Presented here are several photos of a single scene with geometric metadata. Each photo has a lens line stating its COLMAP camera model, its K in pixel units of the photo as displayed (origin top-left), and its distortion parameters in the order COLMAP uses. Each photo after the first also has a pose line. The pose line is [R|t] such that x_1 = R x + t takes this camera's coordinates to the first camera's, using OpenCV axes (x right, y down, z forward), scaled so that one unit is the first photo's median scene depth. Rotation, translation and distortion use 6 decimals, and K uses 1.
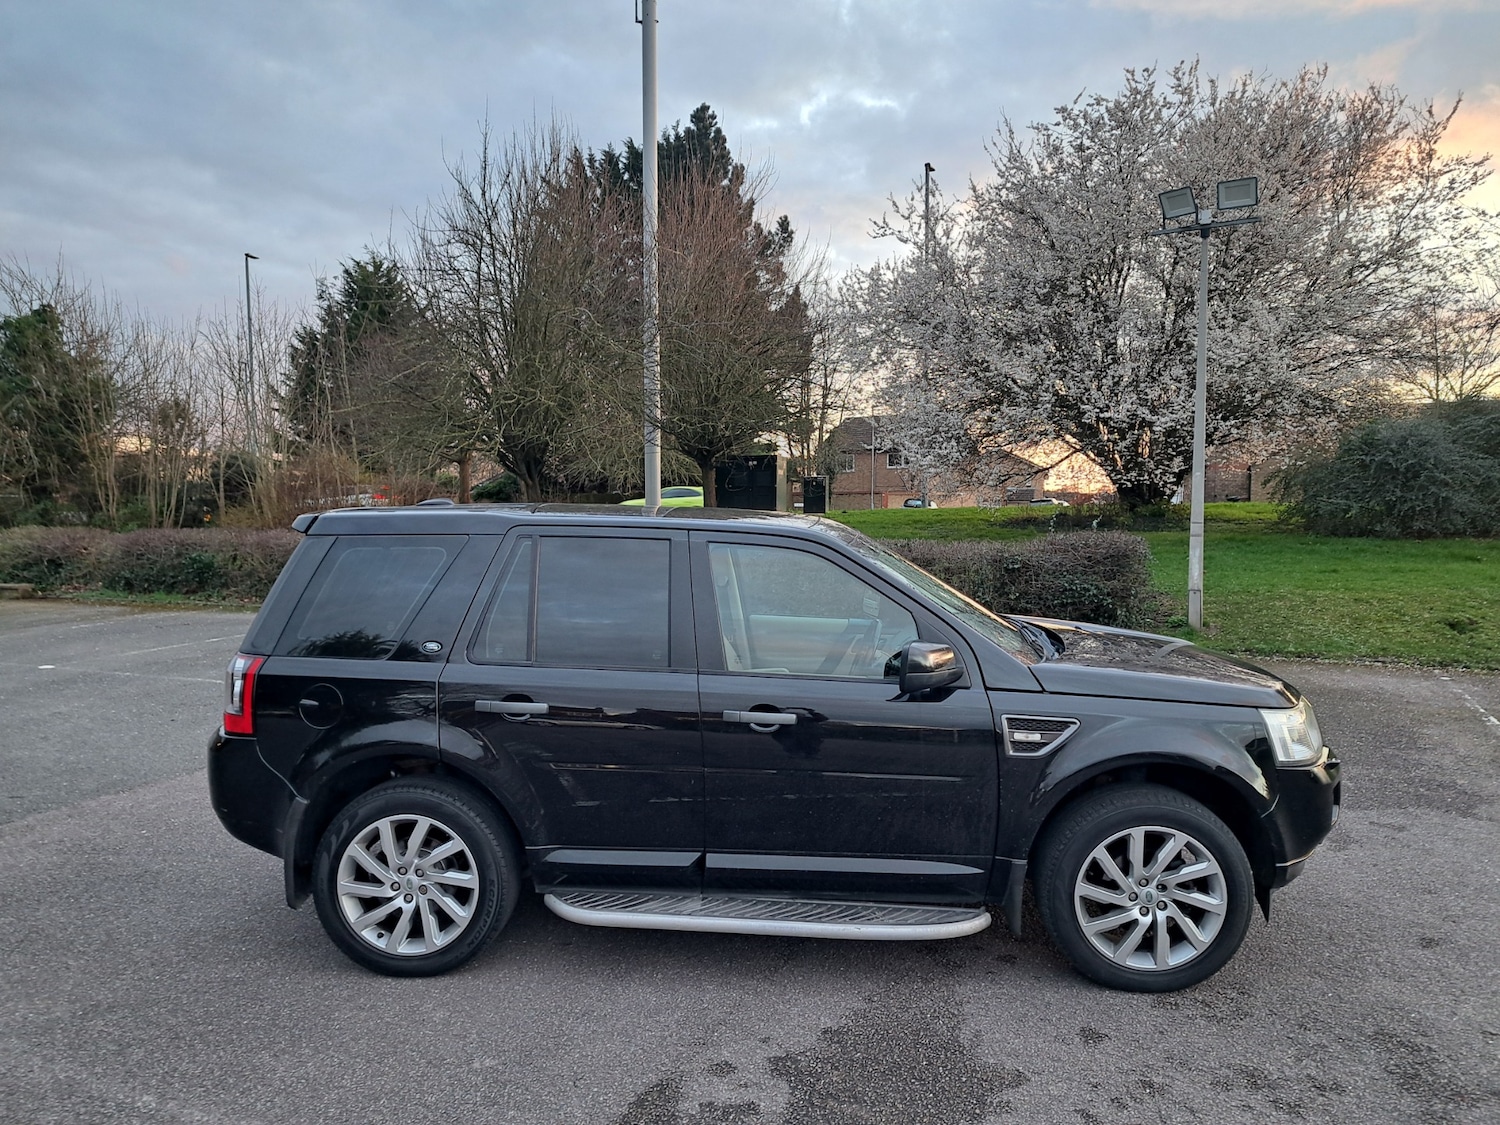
lens RADIAL K [[1064.2, 0, 752.2], [0, 1064.2, 577.9], [0, 0, 1]] dist [0.085608, -0.090935]
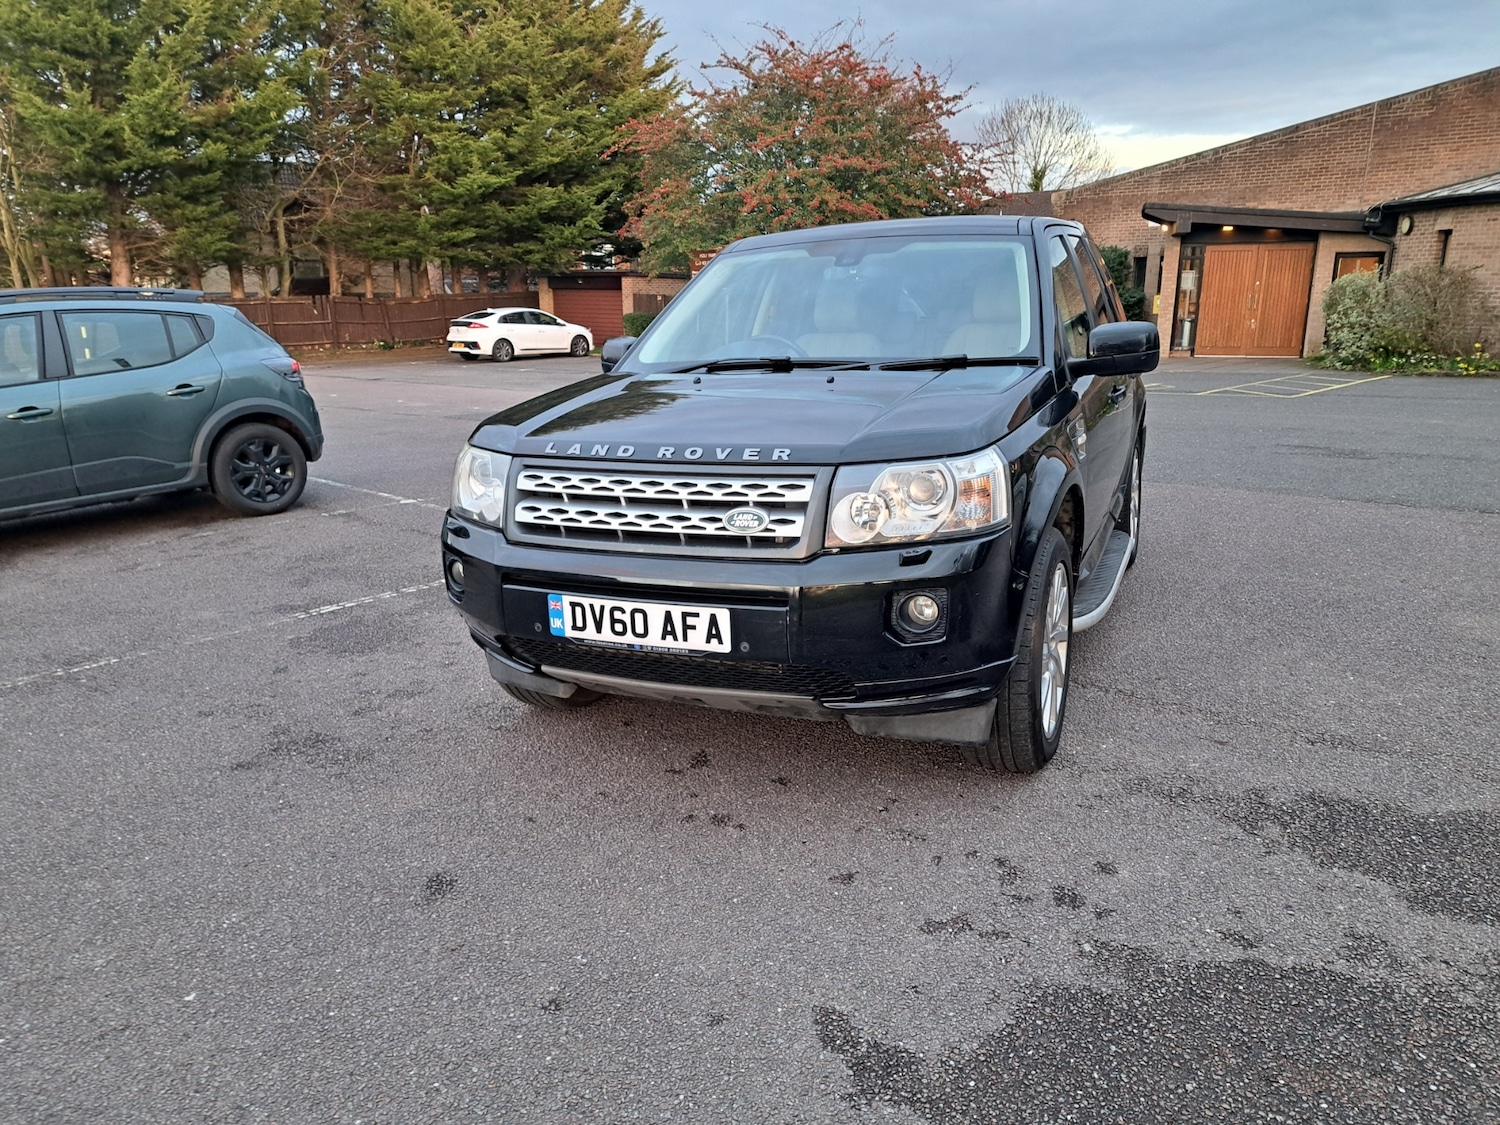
lens RADIAL K [[1068.9, 0, 762.5], [0, 1068.9, 583.0], [0, 0, 1]] dist [0.104081, -0.123269]
pose [[-0.339028, 0.247156, -0.907730, 1.132514], [-0.050492, 0.958702, 0.279893, -0.019058], [0.939420, 0.140725, -0.312548, 1.403466]]
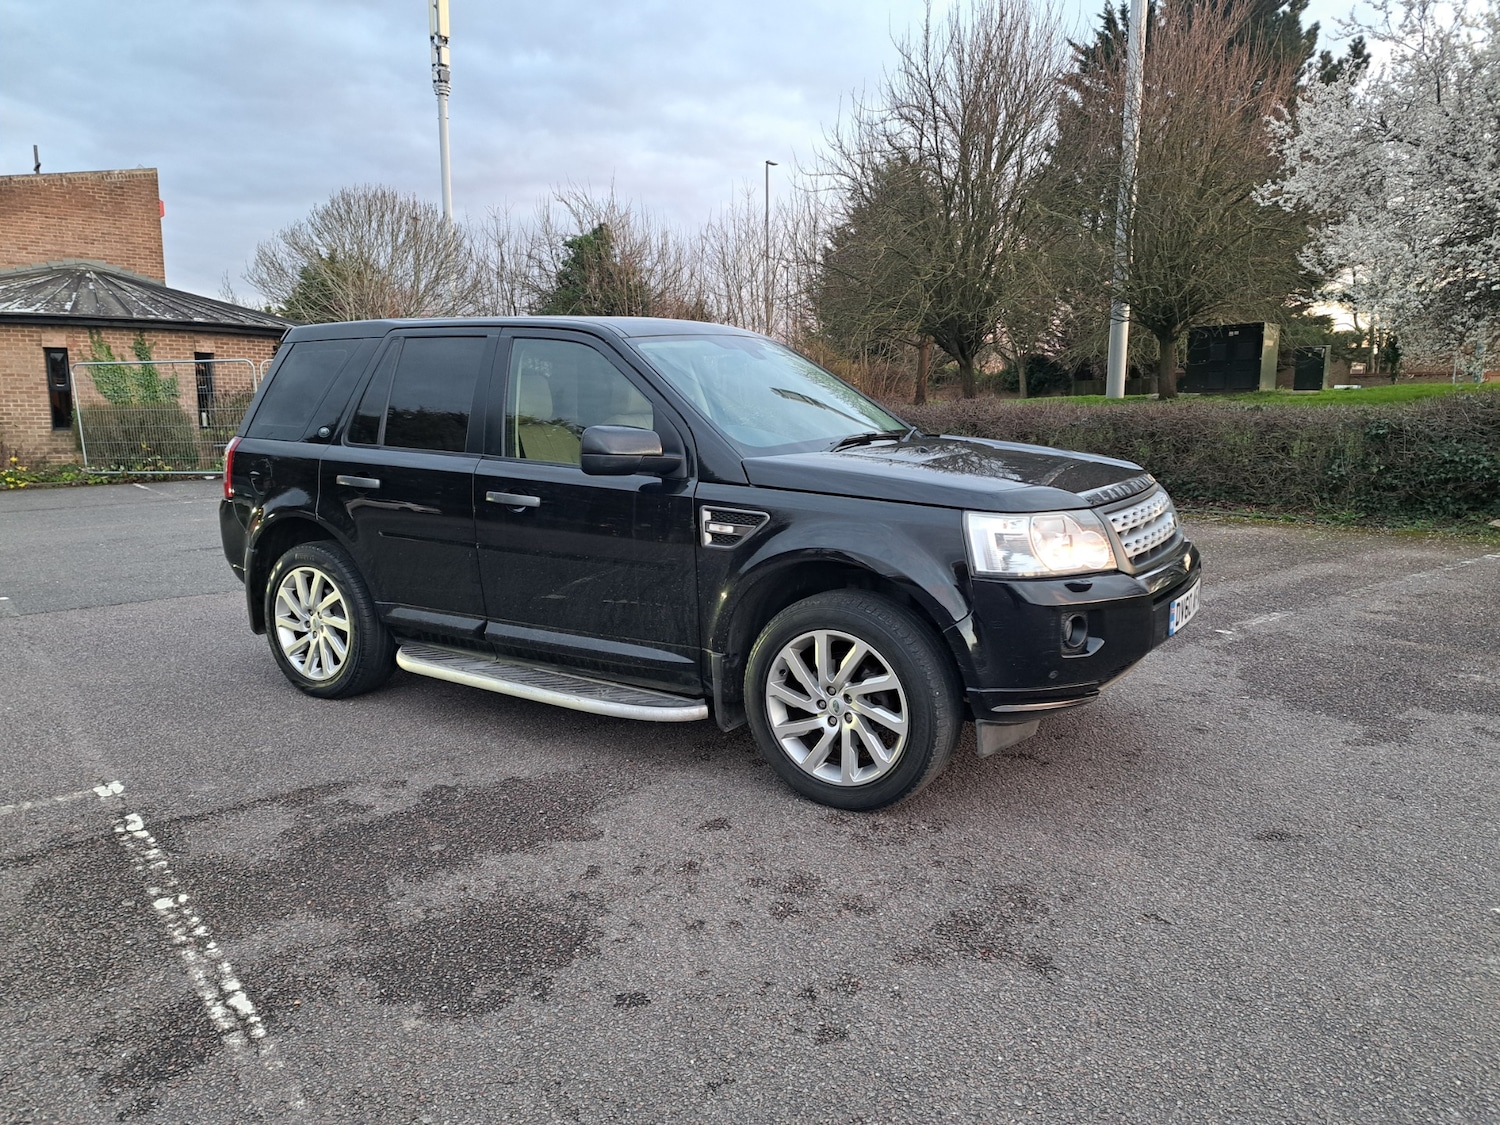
lens RADIAL K [[1060.6, 0, 738.9], [0, 1060.6, 562.2], [0, 0, 1]] dist [0.086834, -0.089061]
pose [[0.873277, 0.068809, -0.482340, 0.674331], [-0.028605, 0.995510, 0.090228, 0.084738], [0.486383, -0.064997, 0.871325, 0.157890]]
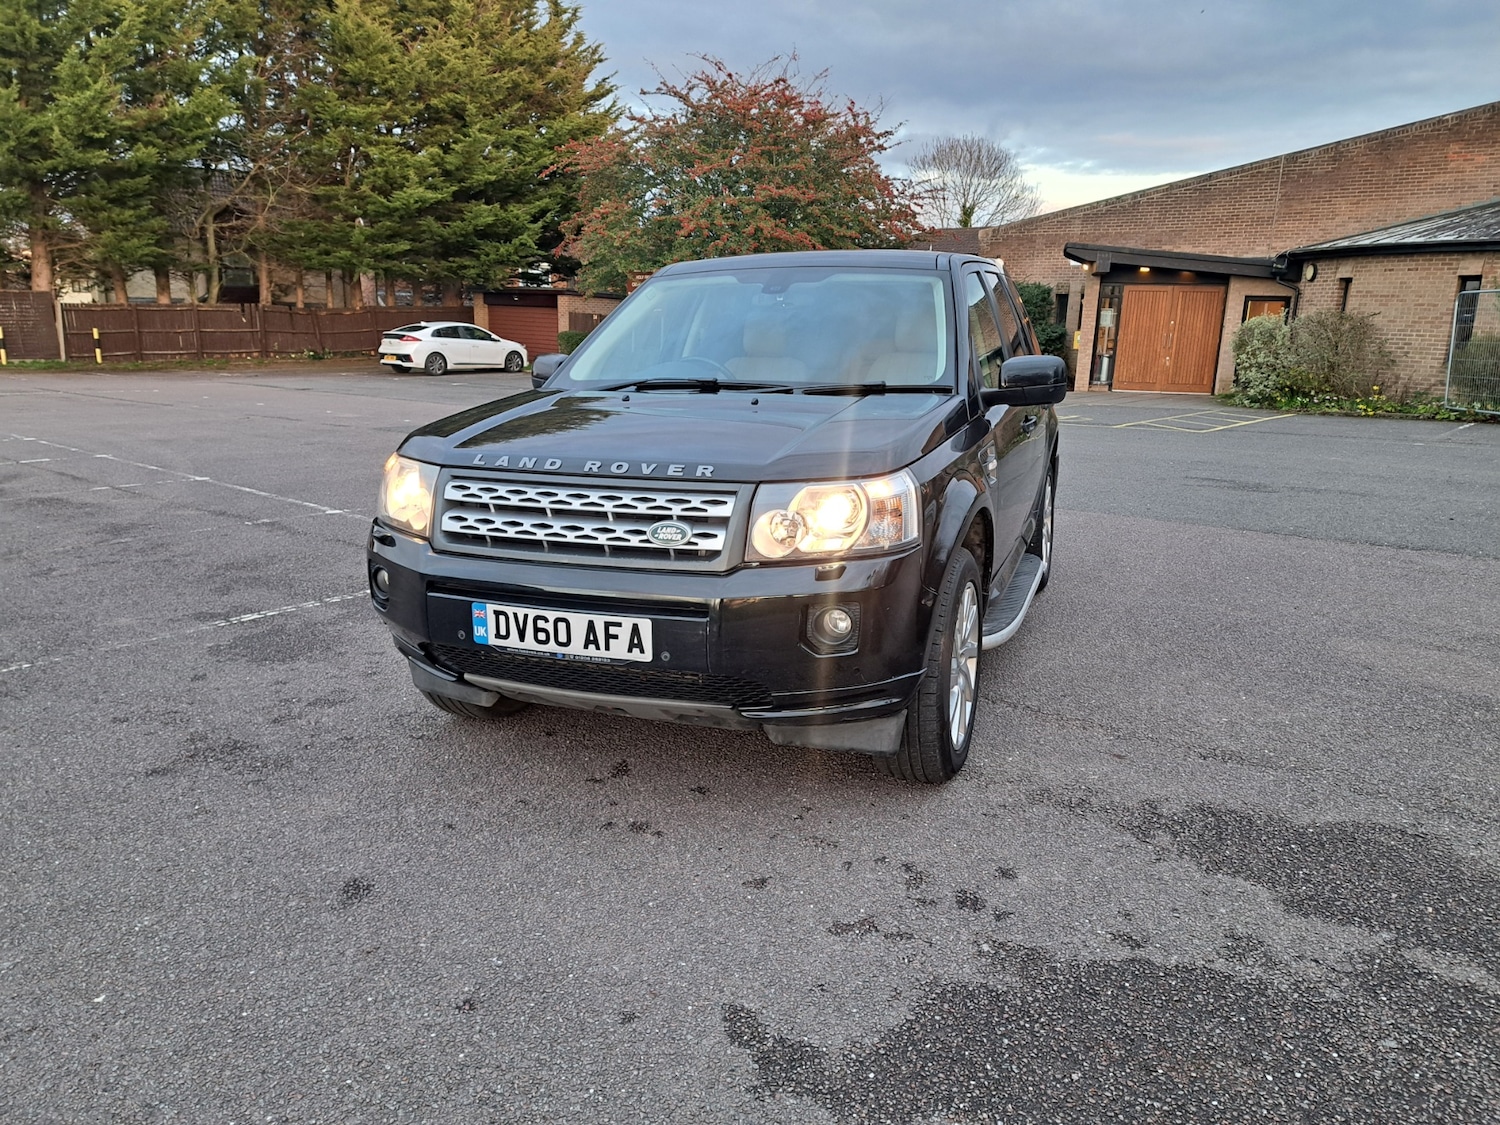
lens RADIAL K [[1064.2, 0, 752.2], [0, 1064.2, 577.9], [0, 0, 1]] dist [0.085608, -0.090935]
pose [[-0.292514, 0.219805, -0.930656, 1.148729], [-0.082770, 0.963752, 0.253637, -0.020260], [0.952672, 0.151223, -0.263717, 1.415450]]
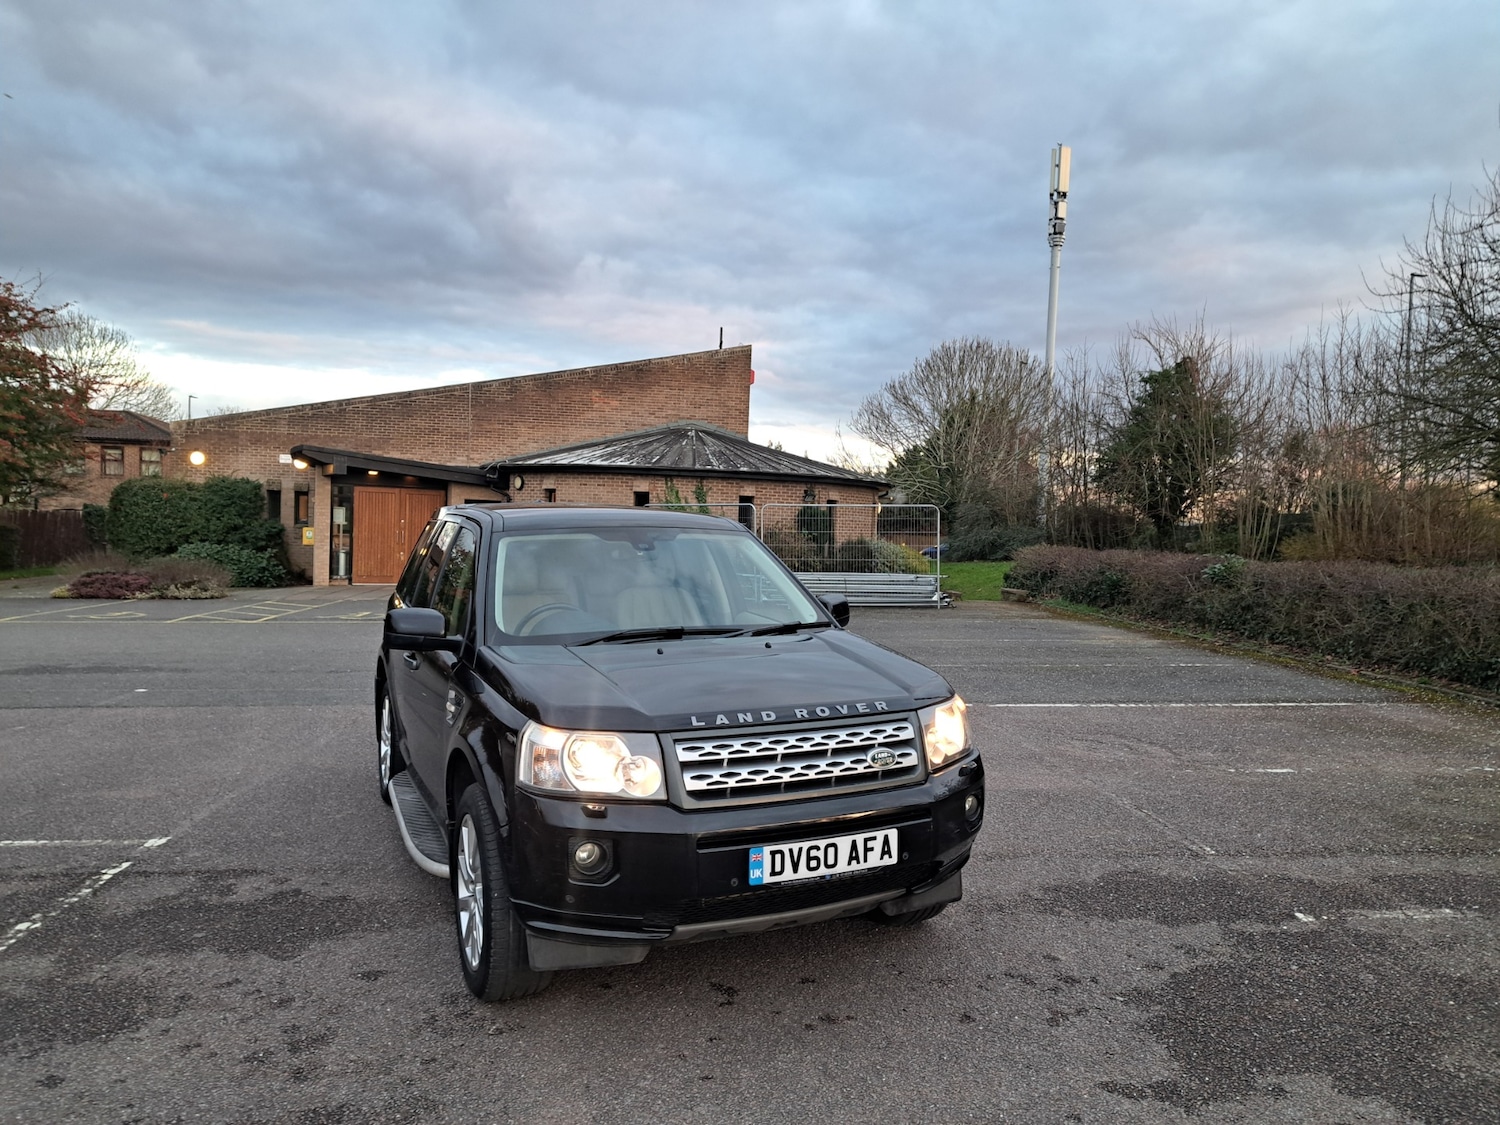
lens RADIAL K [[1056.5, 0, 749.4], [0, 1056.5, 568.7], [0, 0, 1]] dist [0.085510, -0.087121]
pose [[0.466981, 0.050227, -0.882839, 1.236192], [-0.085366, 0.996283, 0.011527, -0.027536], [0.880137, 0.069981, 0.469533, 0.688092]]
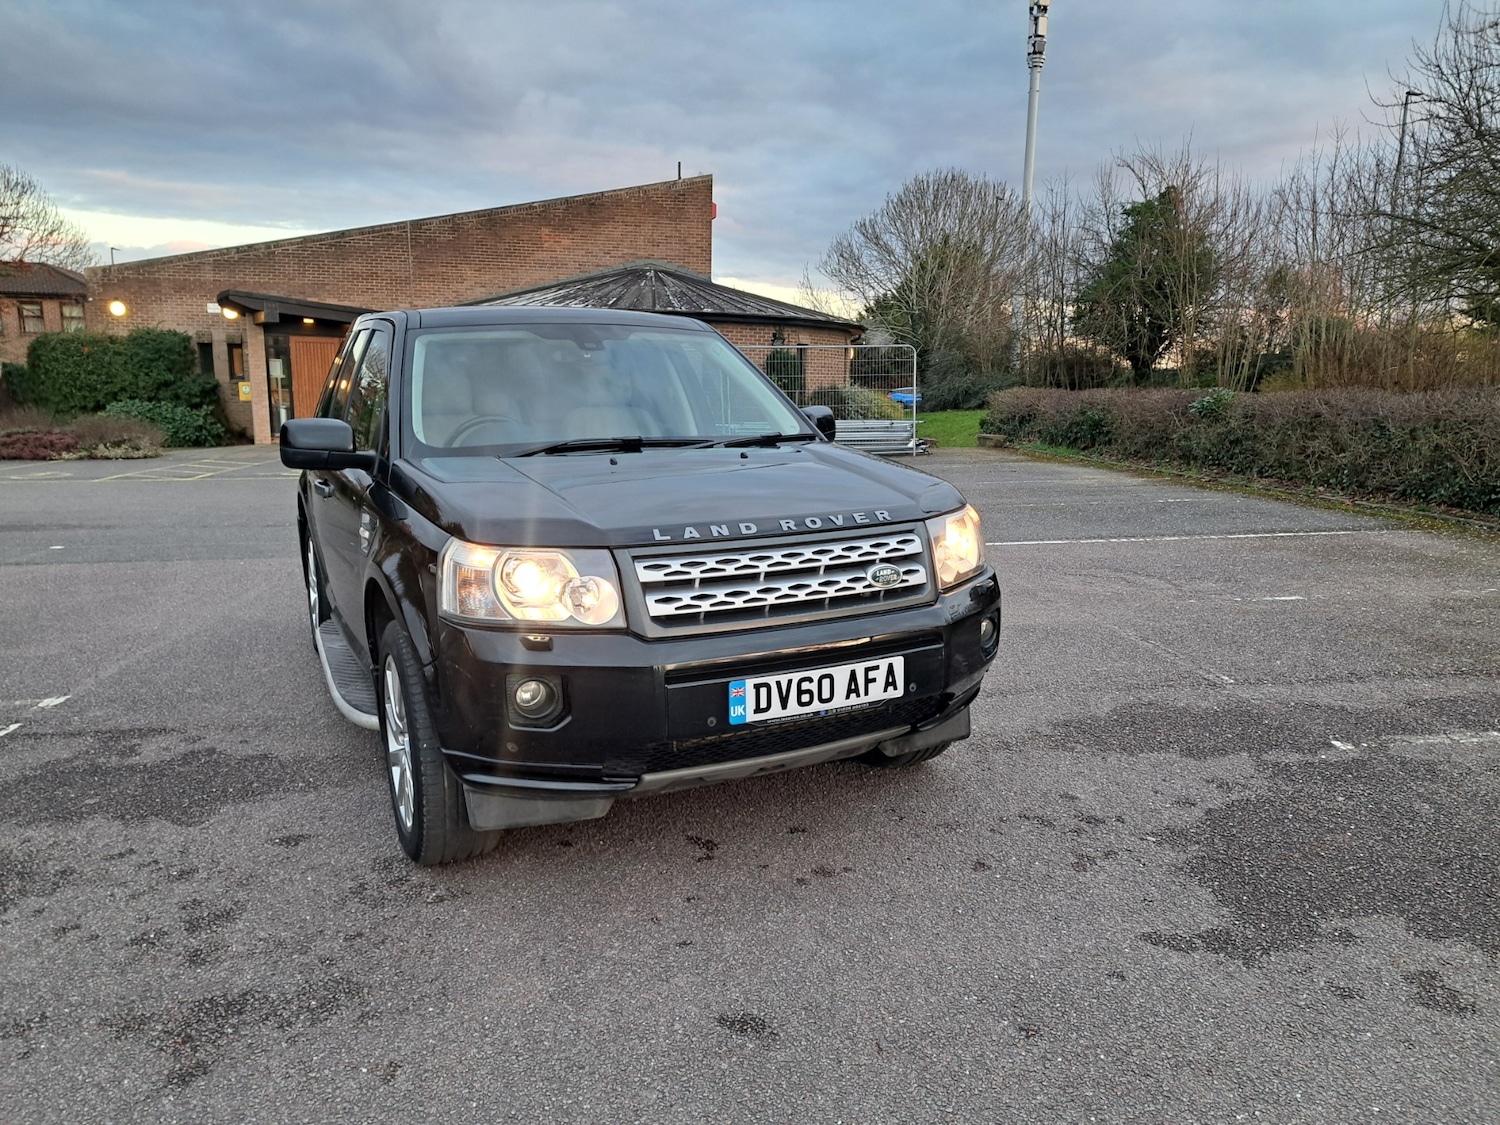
lens RADIAL K [[1064.2, 0, 752.2], [0, 1064.2, 577.9], [0, 0, 1]] dist [0.085608, -0.090935]
pose [[0.497345, 0.160927, -0.852497, 1.105544], [-0.066497, 0.986826, 0.147490, 0.027412], [0.865001, -0.016665, 0.501494, 0.758305]]
